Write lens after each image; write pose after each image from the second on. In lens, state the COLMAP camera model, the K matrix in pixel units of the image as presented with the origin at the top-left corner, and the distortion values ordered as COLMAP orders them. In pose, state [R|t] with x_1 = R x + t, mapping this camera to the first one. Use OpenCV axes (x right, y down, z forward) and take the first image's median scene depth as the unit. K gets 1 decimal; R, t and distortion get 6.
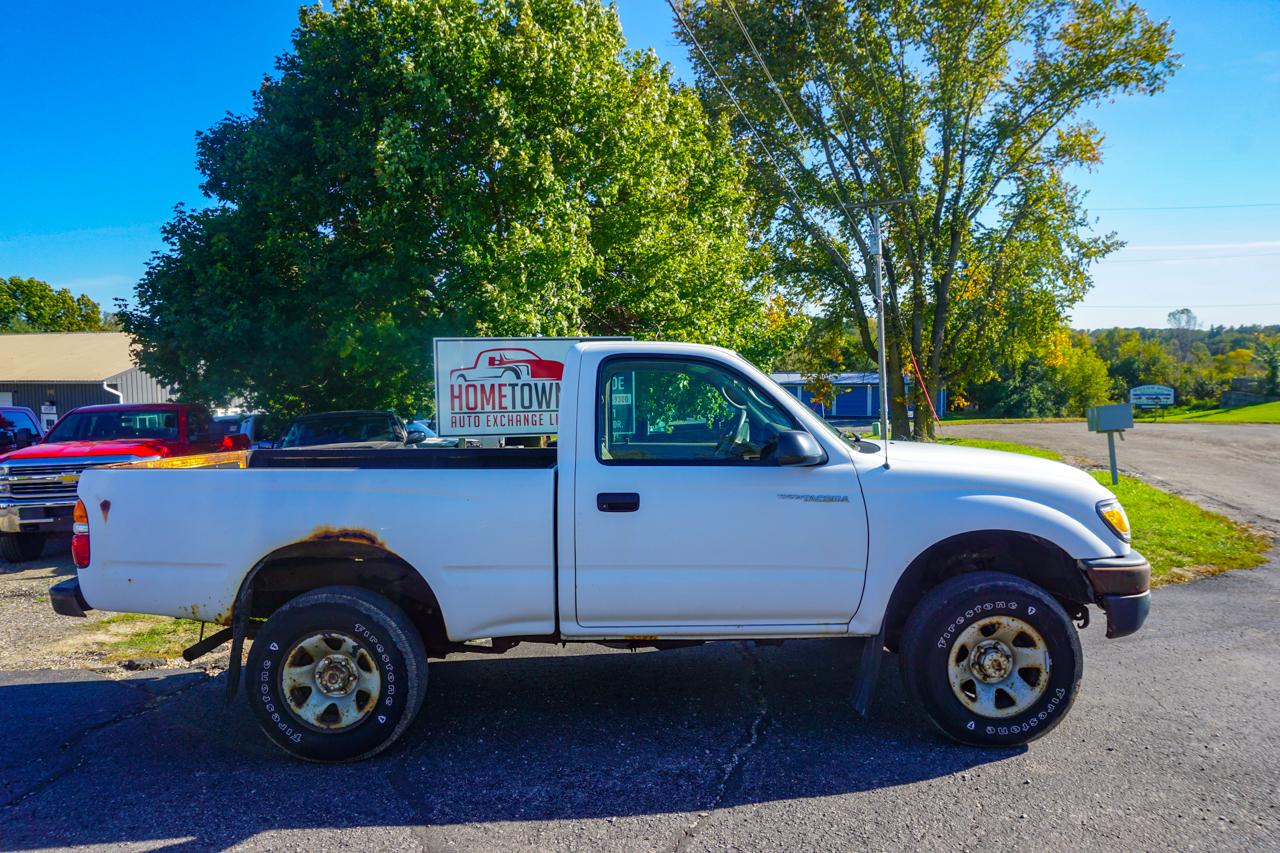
lens RADIAL K [[849.8, 0, 659.1], [0, 849.8, 362.0], [0, 0, 1]] dist [-0.043841, 0.028919]
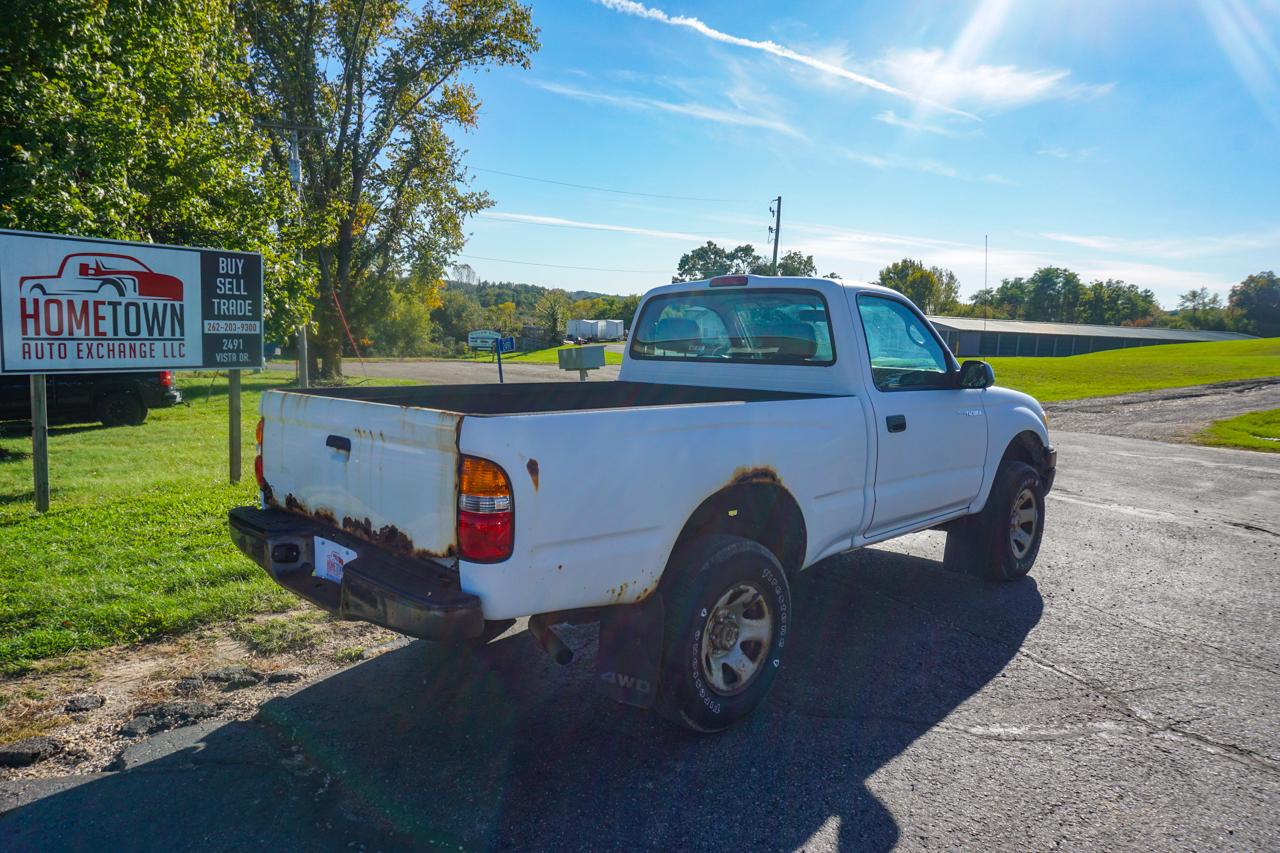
lens RADIAL K [[849.8, 0, 627.6], [0, 849.8, 383.2], [0, 0, 1]] dist [-0.043841, 0.028919]
pose [[0.727058, -0.008860, 0.686518, -0.101961], [-0.057614, 0.995603, 0.073865, 0.004701], [-0.684154, -0.093257, 0.723351, 0.042464]]
